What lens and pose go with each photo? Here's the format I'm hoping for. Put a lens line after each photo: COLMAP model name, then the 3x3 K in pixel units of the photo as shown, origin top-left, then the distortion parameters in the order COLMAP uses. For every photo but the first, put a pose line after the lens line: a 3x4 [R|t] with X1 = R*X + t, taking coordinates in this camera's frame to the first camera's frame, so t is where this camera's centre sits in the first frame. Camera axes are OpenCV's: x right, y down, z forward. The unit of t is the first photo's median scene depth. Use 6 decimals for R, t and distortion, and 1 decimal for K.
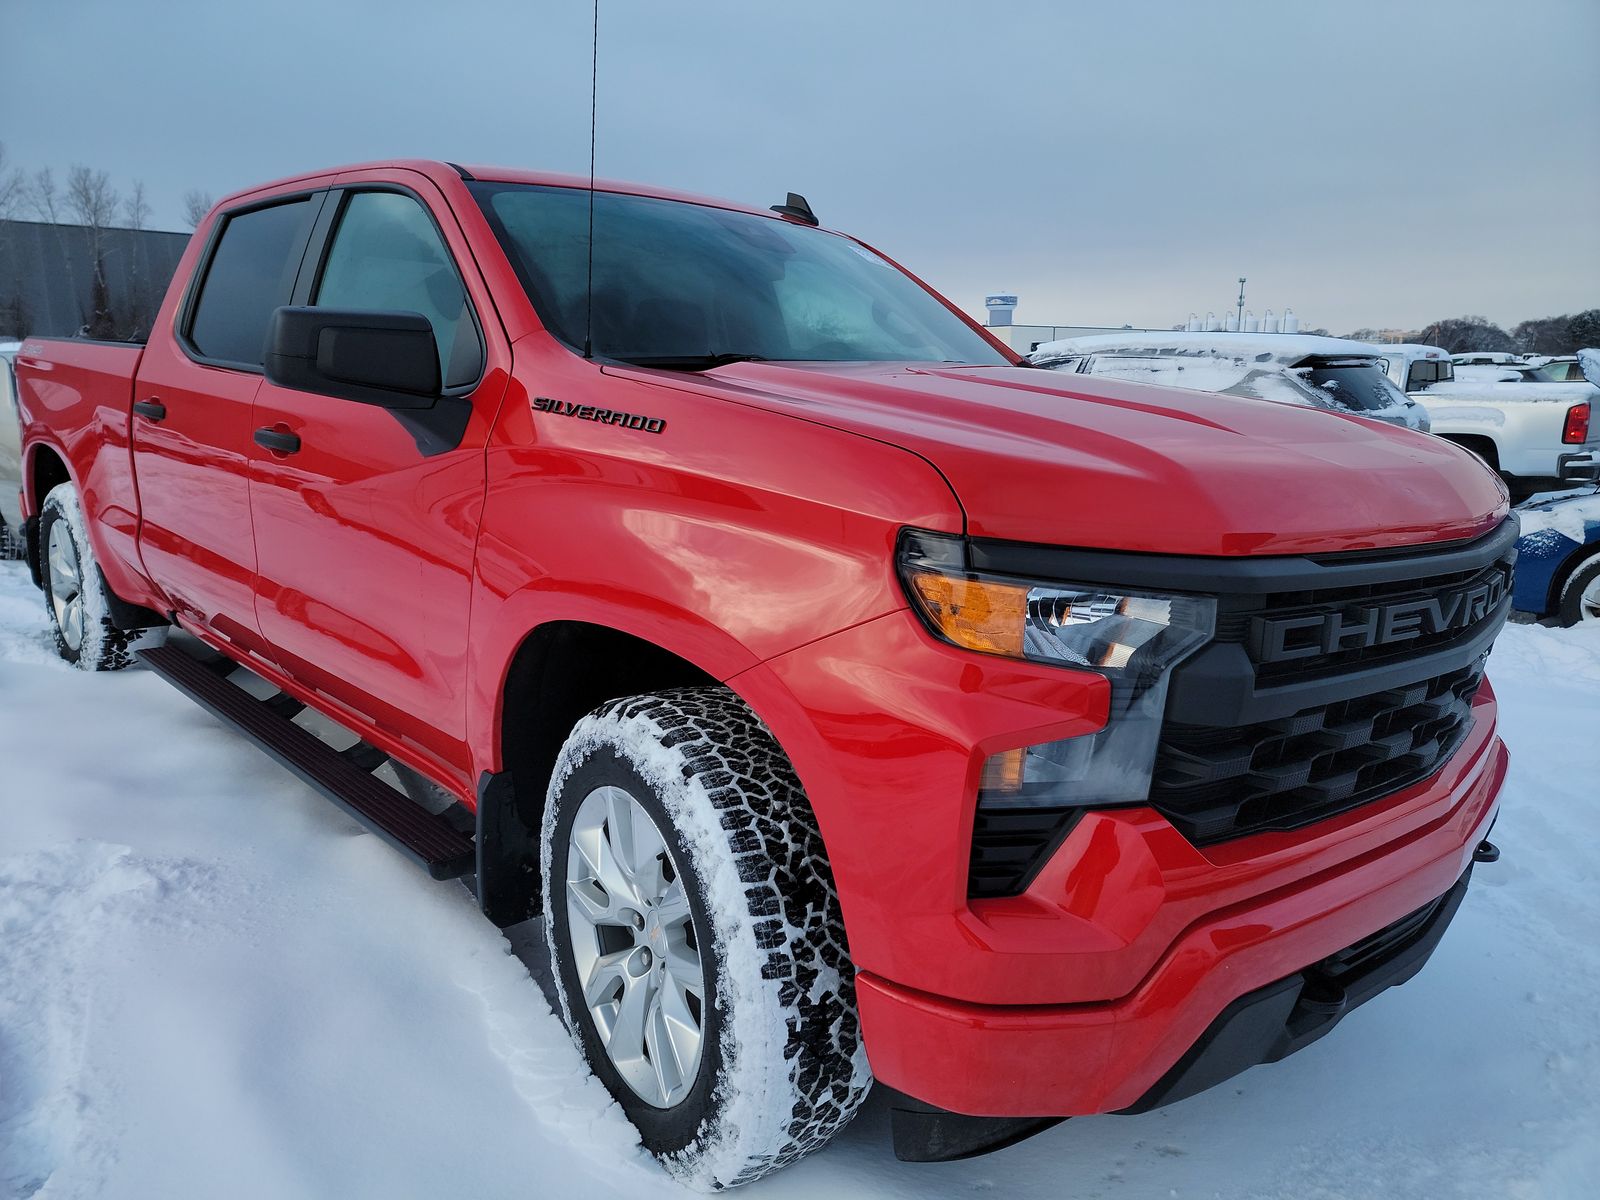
lens RADIAL K [[1106.4, 0, 799.4], [0, 1106.4, 617.9], [0, 0, 1]] dist [0.069930, -0.000072]
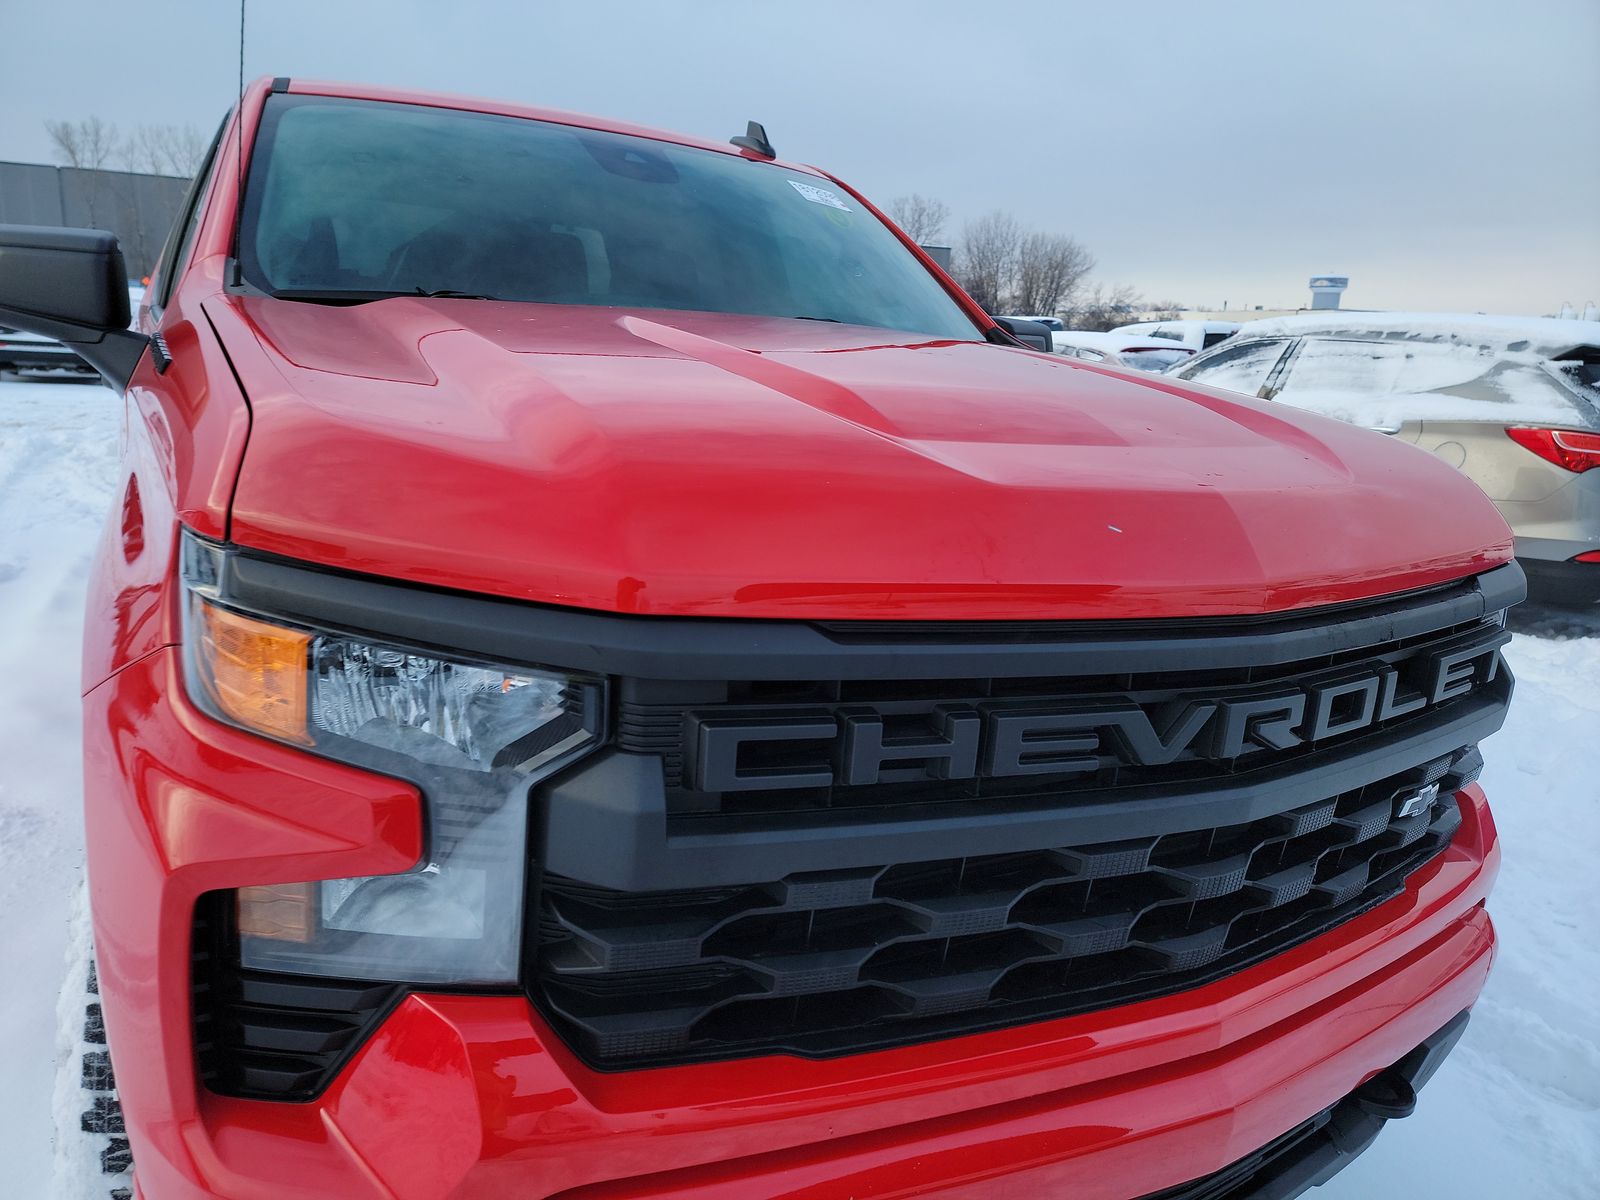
lens RADIAL K [[1102.6, 0, 800.0], [0, 1102.6, 600.0], [0, 0, 1]] dist [0.091392, -0.081374]
pose [[0.962823, 0.091437, -0.254188, 0.285948], [-0.090919, 0.995763, 0.013811, -0.036074], [0.254373, 0.009813, 0.967056, 0.202188]]
